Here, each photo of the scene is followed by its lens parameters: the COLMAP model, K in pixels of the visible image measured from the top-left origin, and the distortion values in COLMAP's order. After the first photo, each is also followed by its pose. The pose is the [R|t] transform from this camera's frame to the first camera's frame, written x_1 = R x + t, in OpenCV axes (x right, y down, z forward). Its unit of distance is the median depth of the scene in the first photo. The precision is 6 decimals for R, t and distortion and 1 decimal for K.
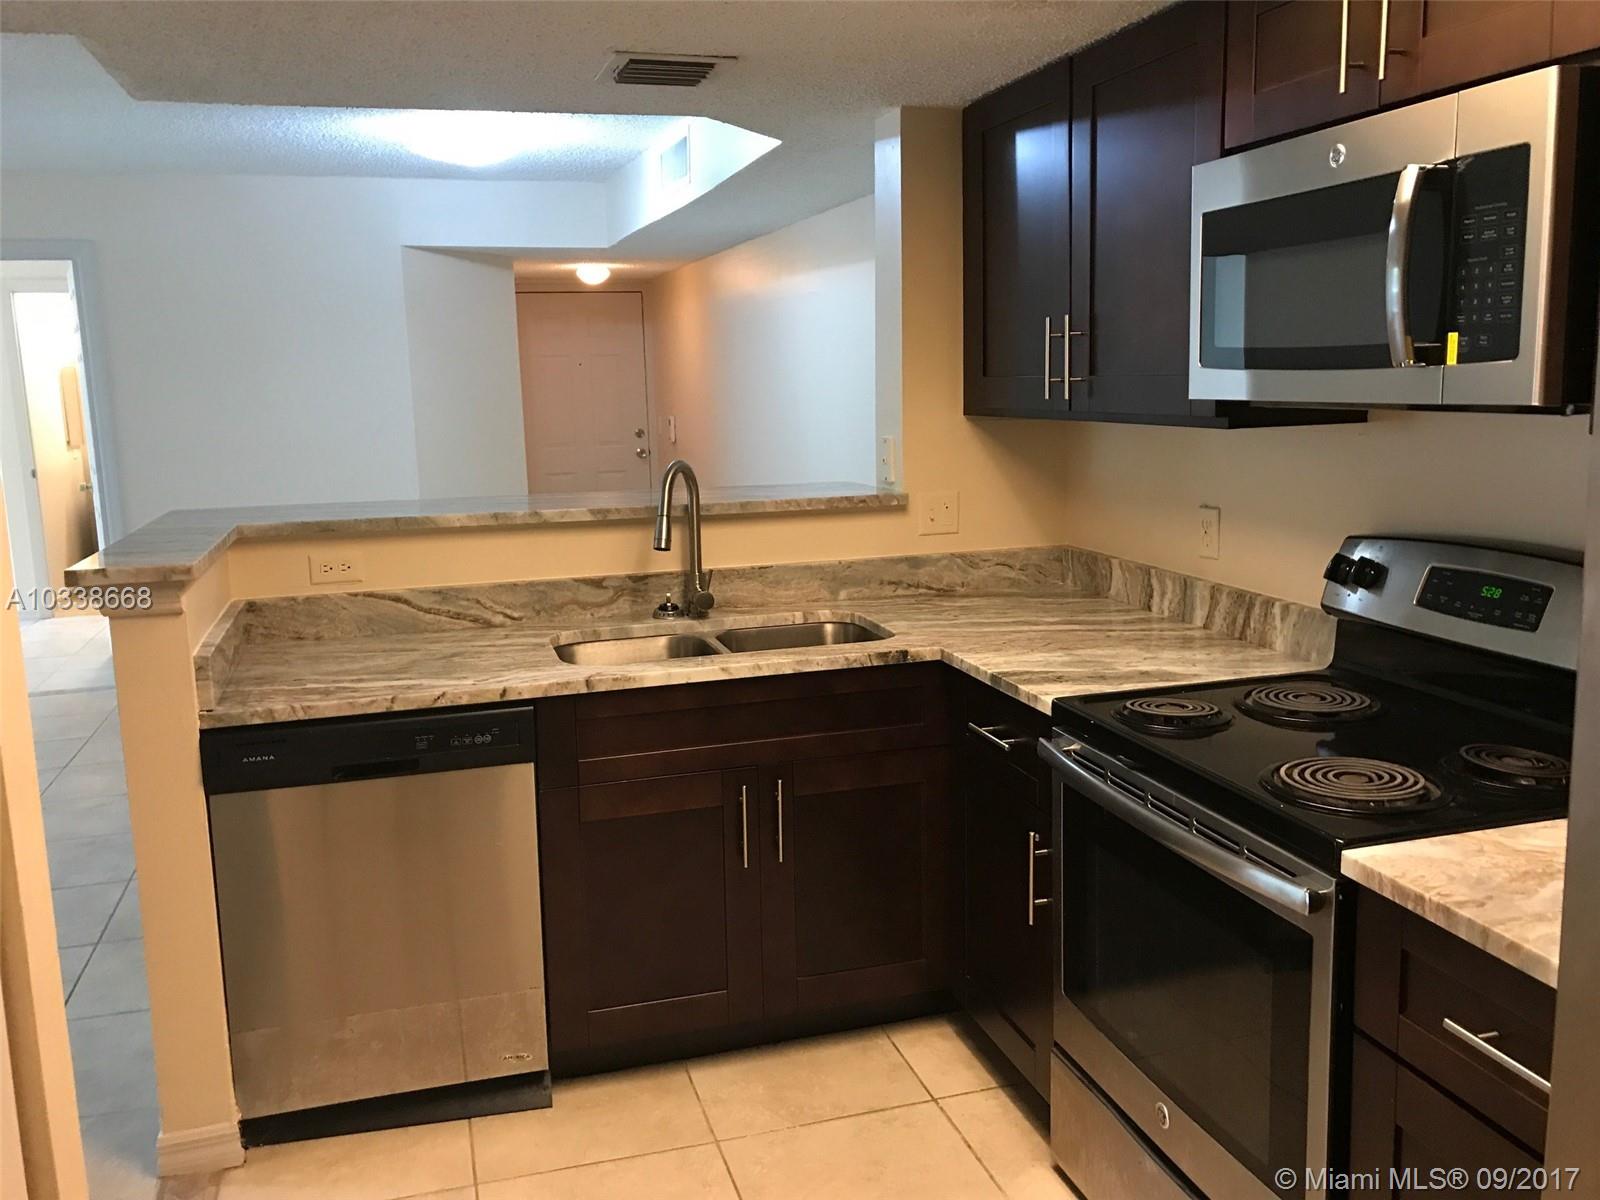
lens RADIAL K [[1310.5, 0, 800.0], [0, 1310.5, 600.0], [0, 0, 1]] dist [0.002913, 0.008432]
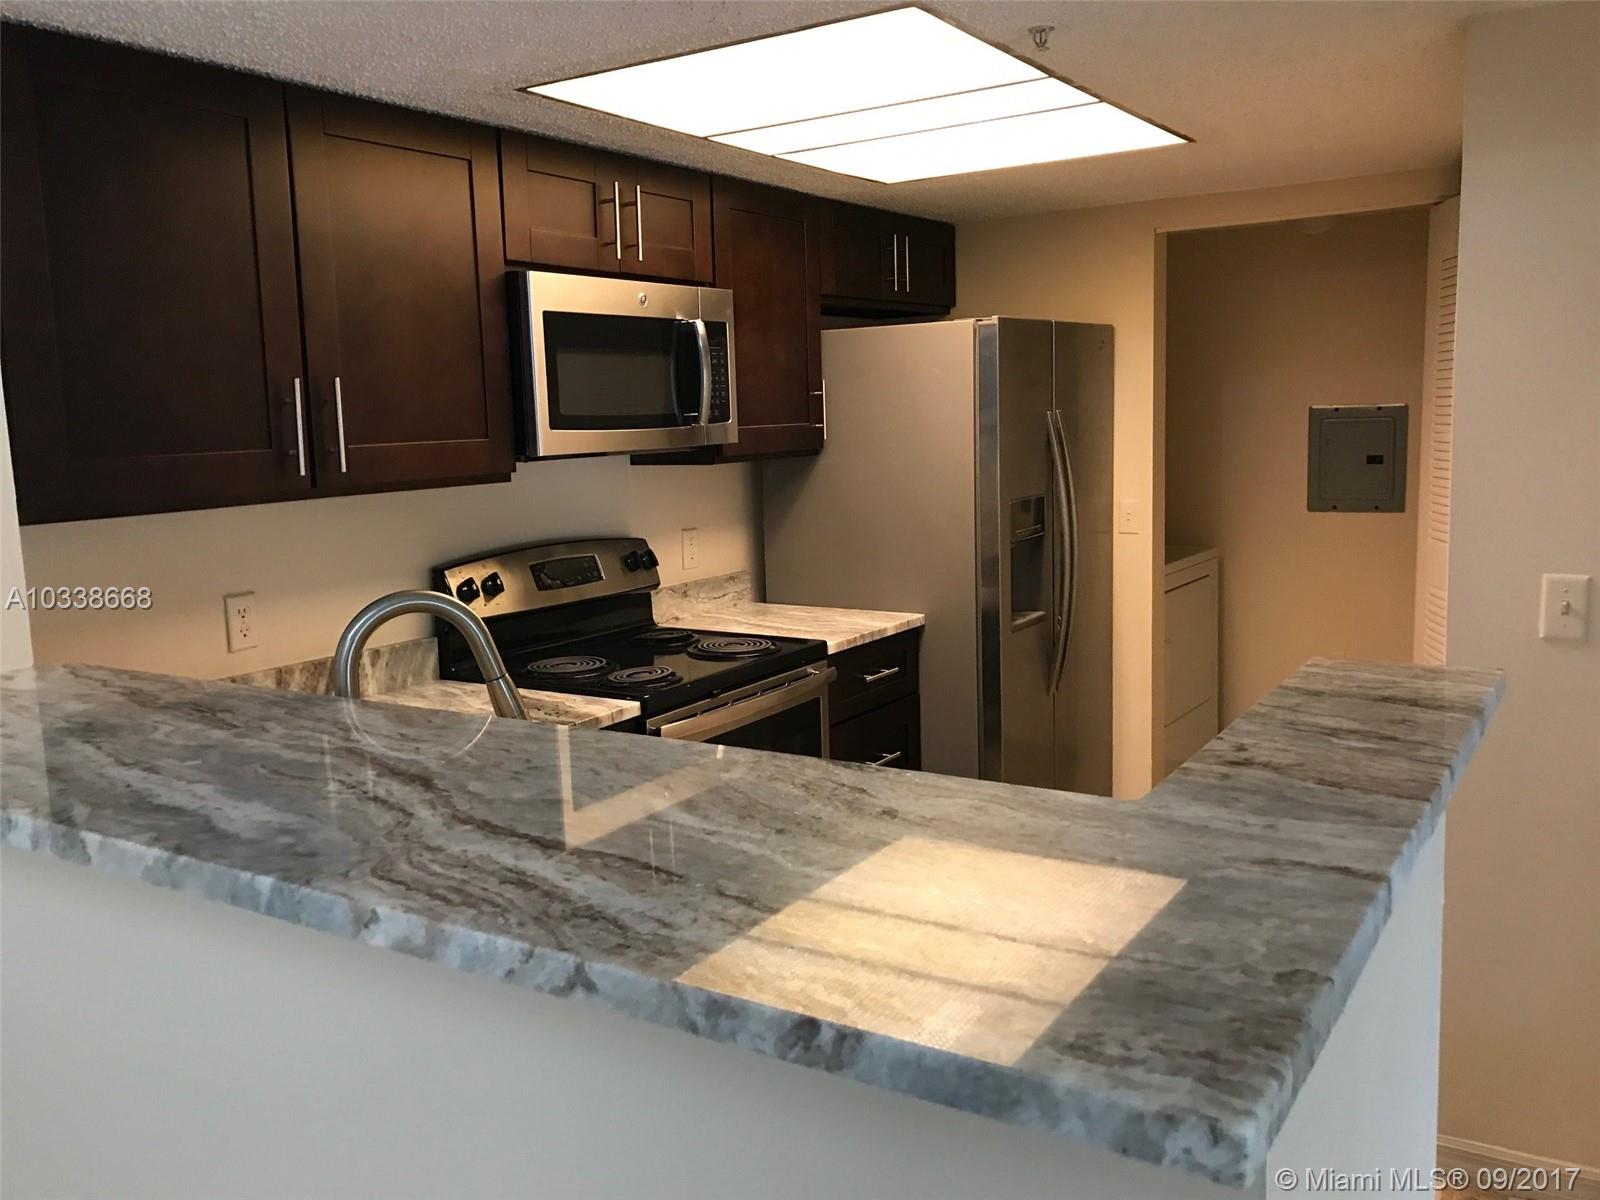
lens RADIAL K [[1310.5, 0, 800.0], [0, 1310.5, 600.0], [0, 0, 1]] dist [0.002913, 0.008432]
pose [[-0.657317, -0.062616, 0.751008, -0.816268], [0.177049, 0.955820, 0.234653, -0.273652], [-0.732522, 0.287207, -0.617191, 1.644127]]
